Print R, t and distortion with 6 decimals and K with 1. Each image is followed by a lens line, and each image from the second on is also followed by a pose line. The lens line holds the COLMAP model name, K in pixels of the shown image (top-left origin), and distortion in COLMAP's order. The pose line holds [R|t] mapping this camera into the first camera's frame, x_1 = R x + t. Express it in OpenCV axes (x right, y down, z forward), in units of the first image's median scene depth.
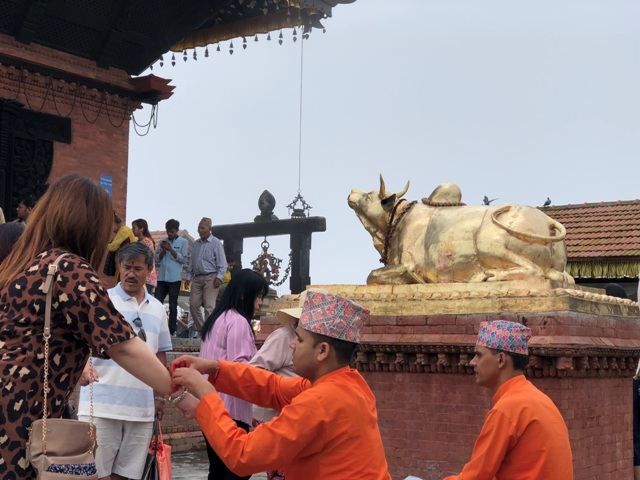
lens RADIAL K [[1037.1, 0, 317.3], [0, 1037.1, 246.6], [0, 0, 1]] dist [0.037706, 0.000000]
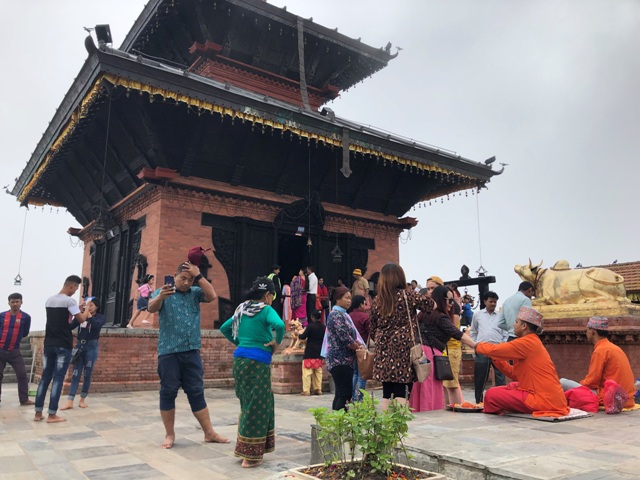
lens RADIAL K [[521.5, 0, 298.9], [0, 521.5, 239.3], [0, 0, 1]] dist [0.001766, 0.019184]
pose [[0.944333, -0.074629, -0.320416, -0.025017], [0.041096, 0.993062, -0.110177, -0.002053], [0.326416, 0.090876, 0.940848, -0.137982]]
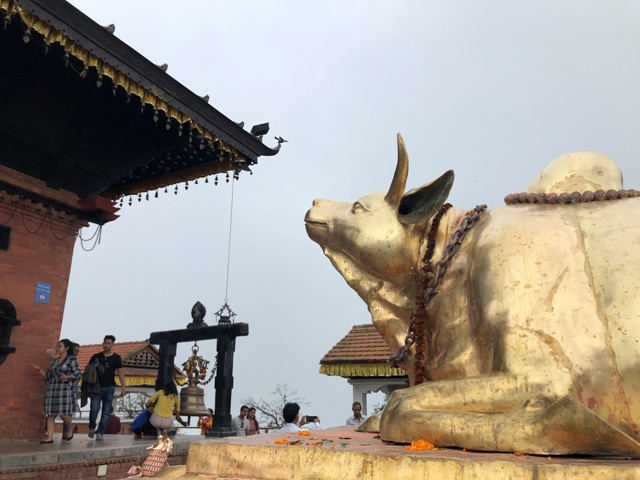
lens RADIAL K [[521.5, 0, 323.1], [0, 521.5, 251.3], [0, 0, 1]] dist [0.001766, 0.019184]
pose [[0.988723, 0.027115, 0.147283, 0.002536], [0.002002, 0.980991, -0.194042, 0.005952], [-0.149745, 0.192148, 0.969874, 0.433248]]
